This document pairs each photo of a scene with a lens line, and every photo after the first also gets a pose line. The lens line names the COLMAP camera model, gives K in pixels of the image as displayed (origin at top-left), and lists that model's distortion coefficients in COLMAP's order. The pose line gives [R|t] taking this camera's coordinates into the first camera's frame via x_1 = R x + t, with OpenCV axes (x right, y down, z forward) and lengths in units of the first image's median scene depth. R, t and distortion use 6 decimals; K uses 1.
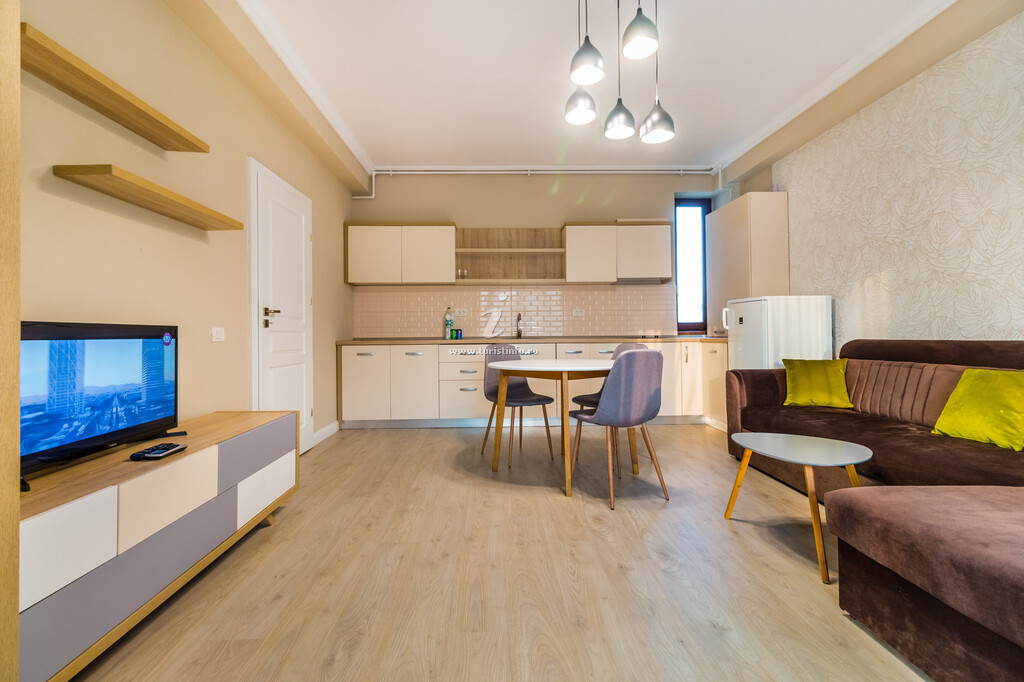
lens RADIAL K [[477.1, 0, 517.5], [0, 477.1, 333.6], [0, 0, 1]] dist [0.001271, 0.004158]
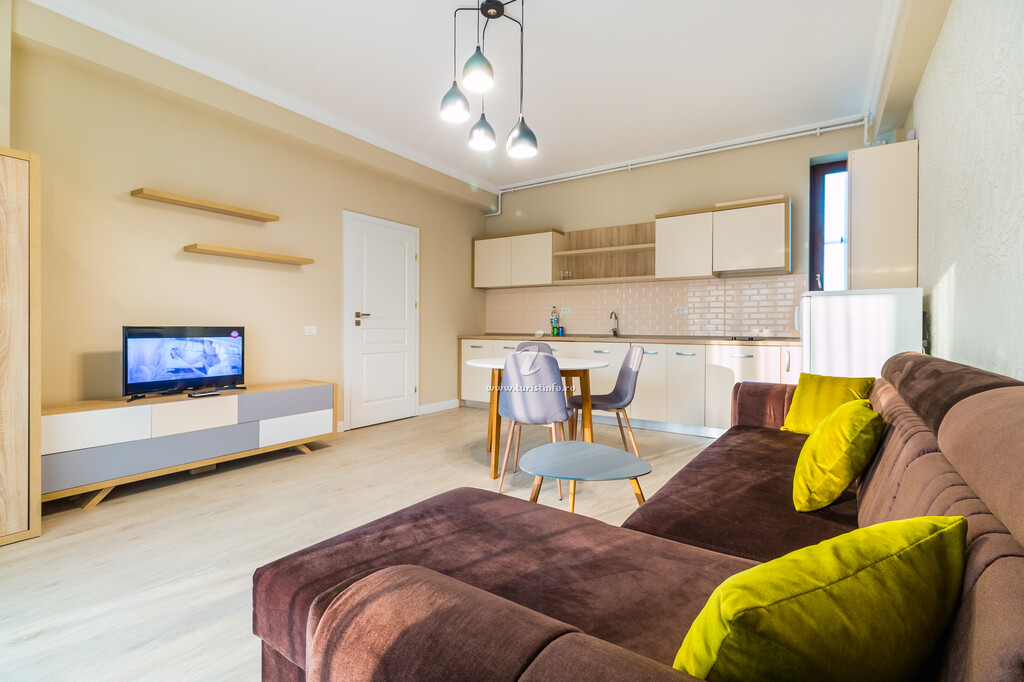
lens RADIAL K [[477.1, 0, 505.3], [0, 477.1, 336.7], [0, 0, 1]] dist [0.001271, 0.004158]
pose [[0.808589, 0.024283, -0.587872, 0.417304], [-0.011549, 0.999611, 0.025405, -0.013330], [0.588260, -0.013753, 0.808555, 0.056037]]
